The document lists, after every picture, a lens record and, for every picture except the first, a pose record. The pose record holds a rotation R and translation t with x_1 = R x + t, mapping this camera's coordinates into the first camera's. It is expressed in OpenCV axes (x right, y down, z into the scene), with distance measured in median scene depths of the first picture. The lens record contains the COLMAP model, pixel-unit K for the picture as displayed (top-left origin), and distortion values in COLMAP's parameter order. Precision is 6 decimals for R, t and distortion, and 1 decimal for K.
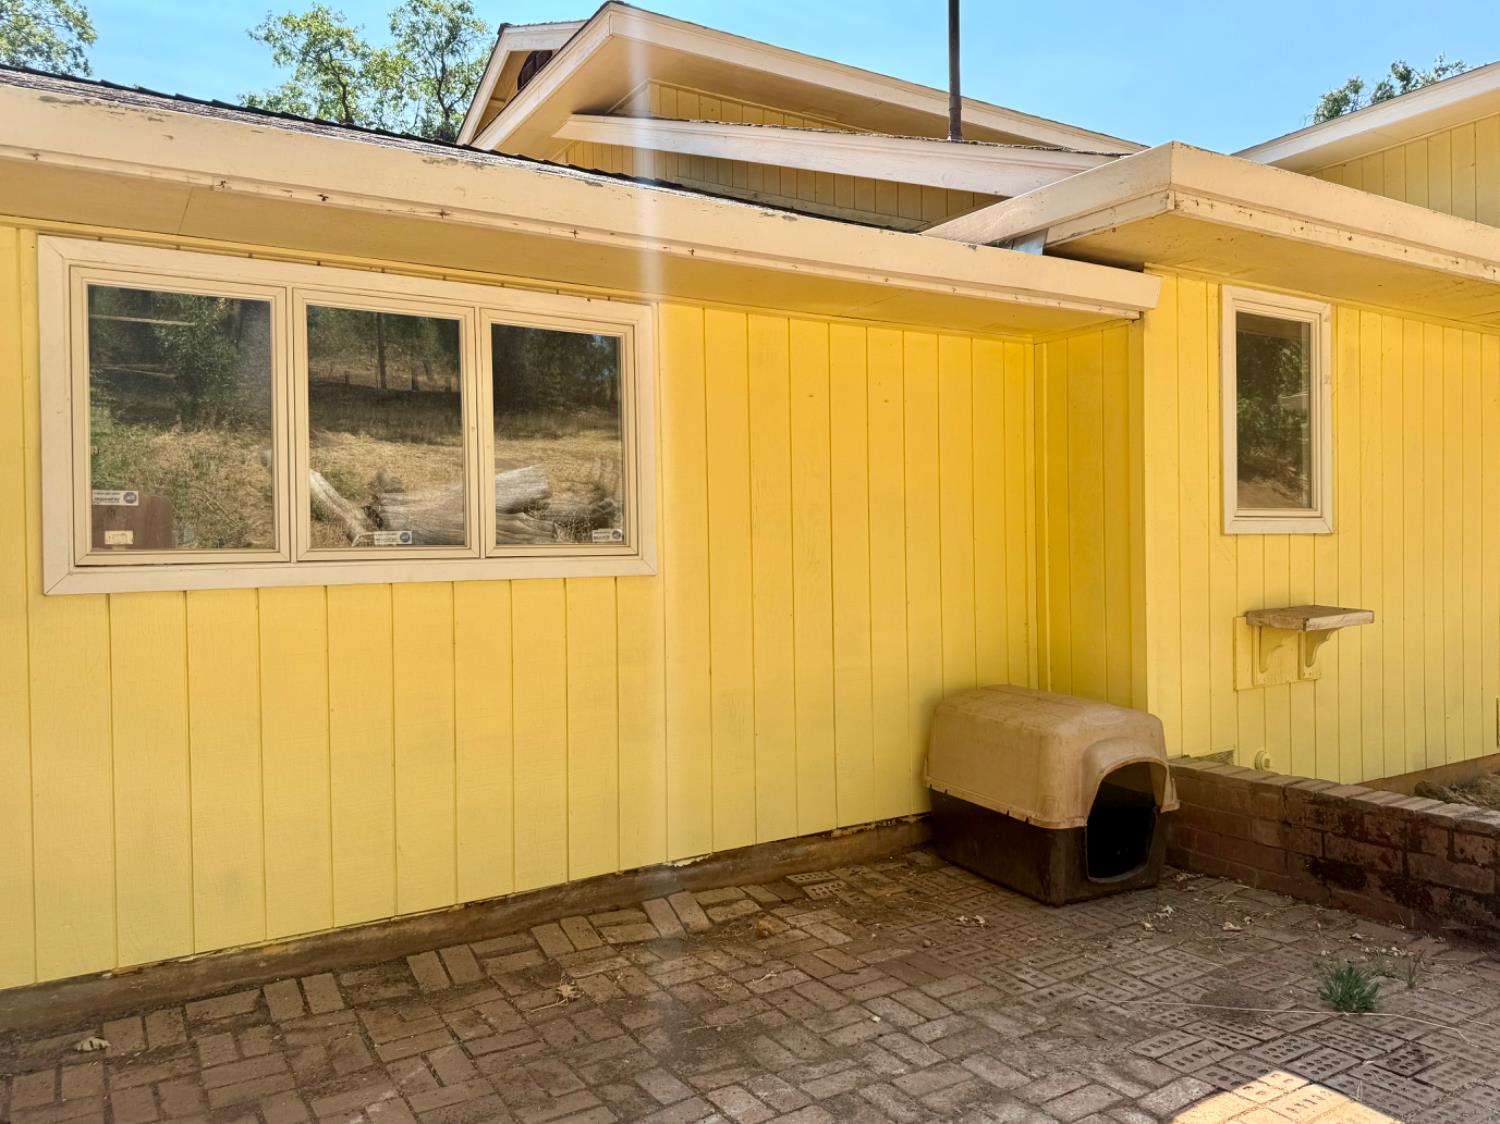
lens RADIAL K [[1076.9, 0, 750.0], [0, 1076.9, 562.0], [0, 0, 1]] dist [-0.007441, -0.001319]
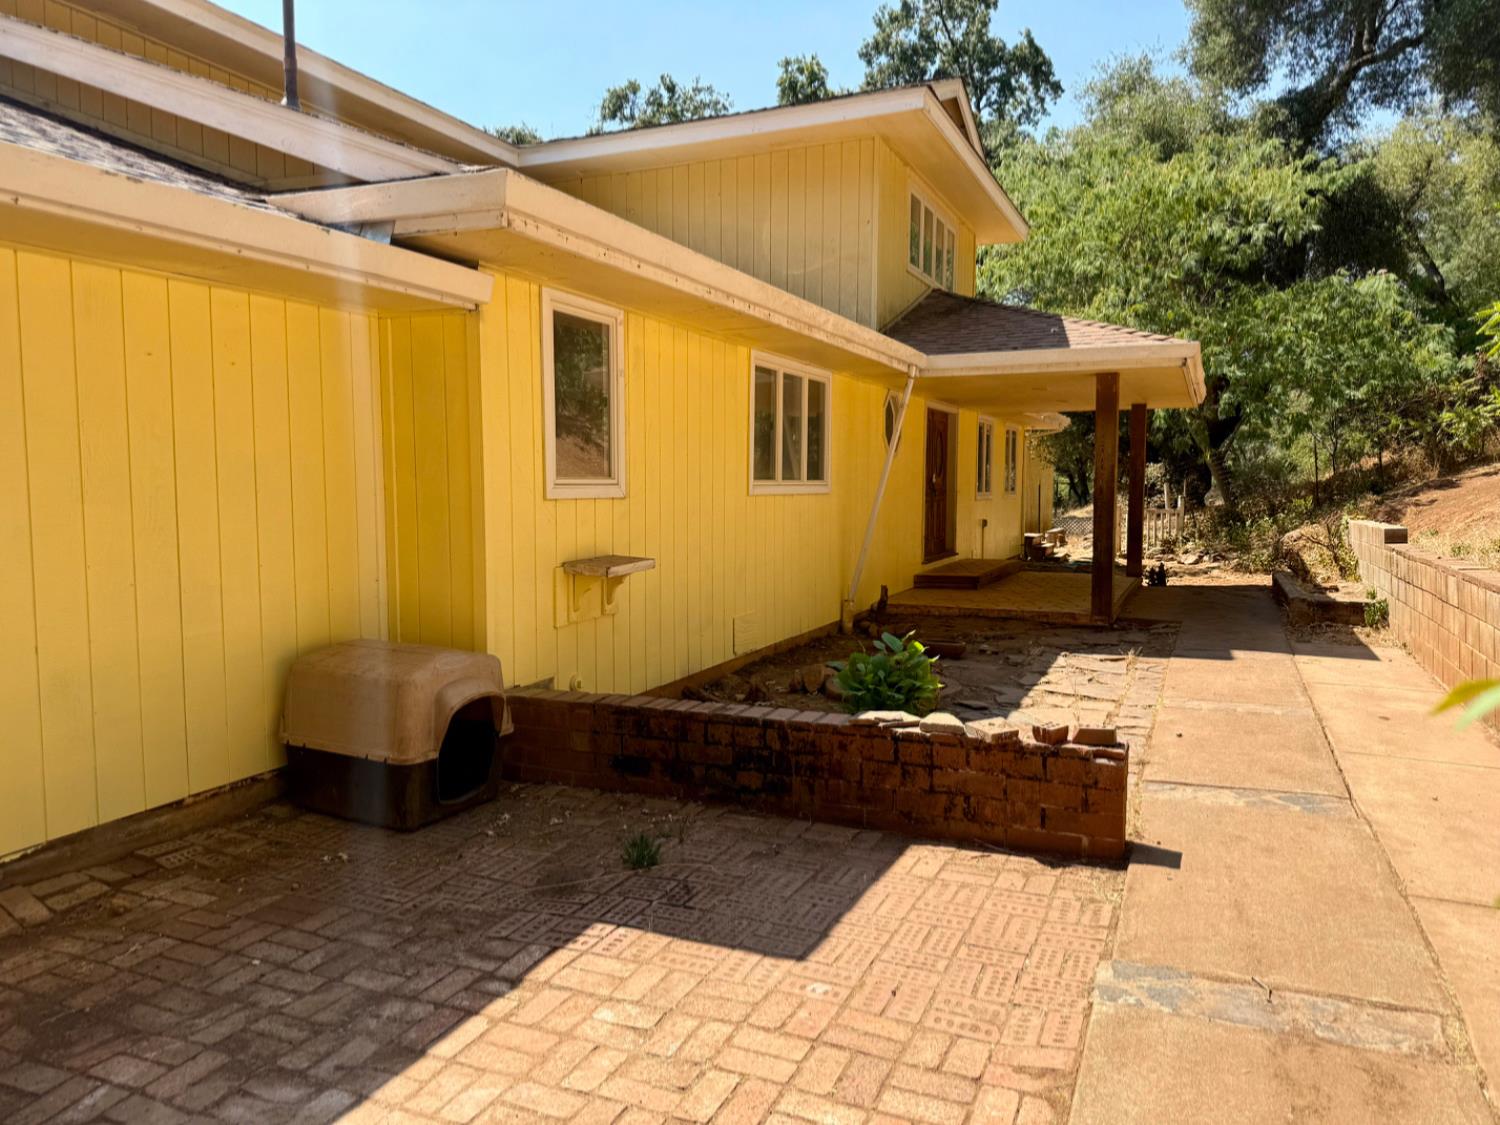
lens RADIAL K [[1062.2, 0, 750.0], [0, 1062.2, 562.5], [0, 0, 1]] dist [0.112073, -0.181707]
pose [[0.812194, -0.033036, 0.582452, -0.076547], [-0.002783, 0.998165, 0.060496, -0.031450], [-0.583381, -0.050756, 0.810611, -0.109317]]
